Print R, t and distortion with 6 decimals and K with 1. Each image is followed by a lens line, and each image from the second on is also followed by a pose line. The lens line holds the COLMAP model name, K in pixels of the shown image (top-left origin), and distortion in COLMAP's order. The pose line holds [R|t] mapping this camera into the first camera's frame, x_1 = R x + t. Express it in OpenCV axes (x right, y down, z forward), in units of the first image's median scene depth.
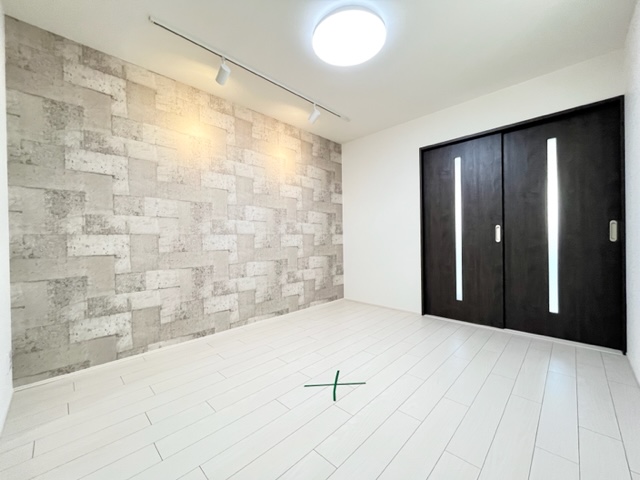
lens RADIAL K [[258.4, 0, 320.0], [0, 258.4, 238.8], [0, 0, 1]] dist [-0.003226, -0.000397]
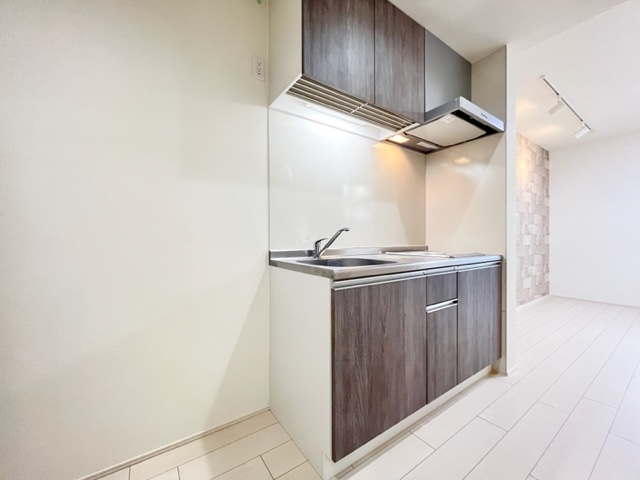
lens RADIAL K [[258.4, 0, 320.0], [0, 258.4, 241.0], [0, 0, 1]] dist [-0.003226, -0.000397]
pose [[0.980926, 0.010929, -0.194075, -0.725363], [-0.009569, 0.999923, 0.007940, 0.008629], [0.194147, -0.005931, 0.980955, -0.271074]]
